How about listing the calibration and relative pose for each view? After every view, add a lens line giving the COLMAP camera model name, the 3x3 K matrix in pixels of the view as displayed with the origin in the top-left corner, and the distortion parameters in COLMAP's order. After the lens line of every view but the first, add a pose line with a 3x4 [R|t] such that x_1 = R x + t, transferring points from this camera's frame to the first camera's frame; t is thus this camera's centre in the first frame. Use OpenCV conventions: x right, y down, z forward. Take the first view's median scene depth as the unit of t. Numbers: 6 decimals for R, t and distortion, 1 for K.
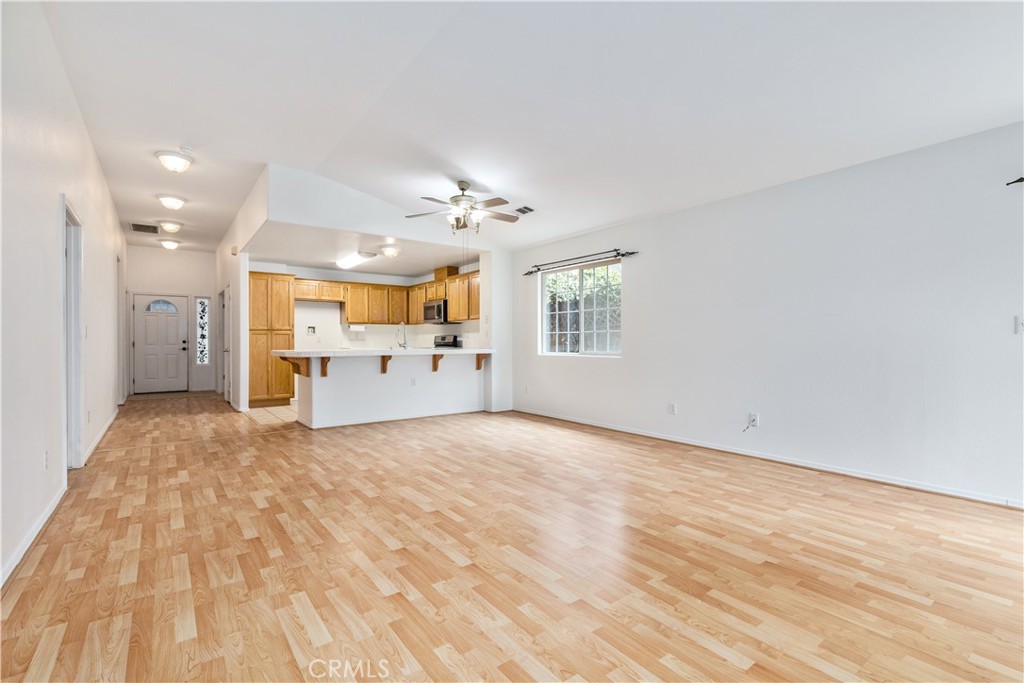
lens RADIAL K [[478.4, 0, 491.6], [0, 478.4, 342.6], [0, 0, 1]] dist [0.009608, 0.000247]
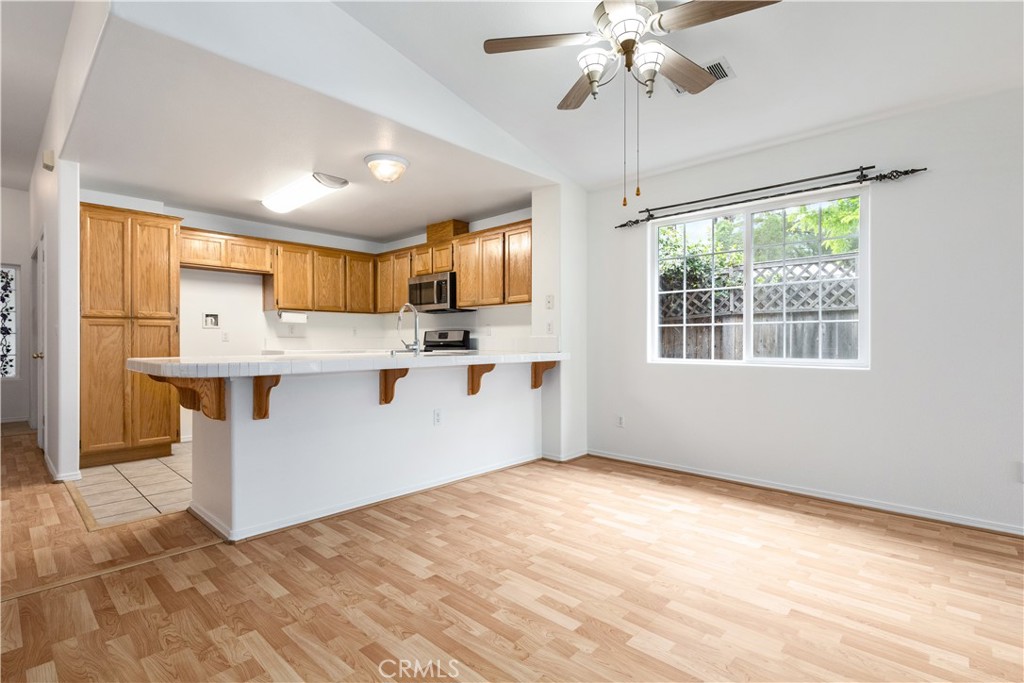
lens RADIAL K [[486.9, 0, 511.4], [0, 486.9, 342.4], [0, 0, 1]] dist [-0.004885, 0.001144]
pose [[0.976232, -0.000074, 0.216726, -0.170896], [-0.000523, 0.999996, 0.002697, -0.000900], [-0.216725, -0.002746, 0.976229, 0.396029]]
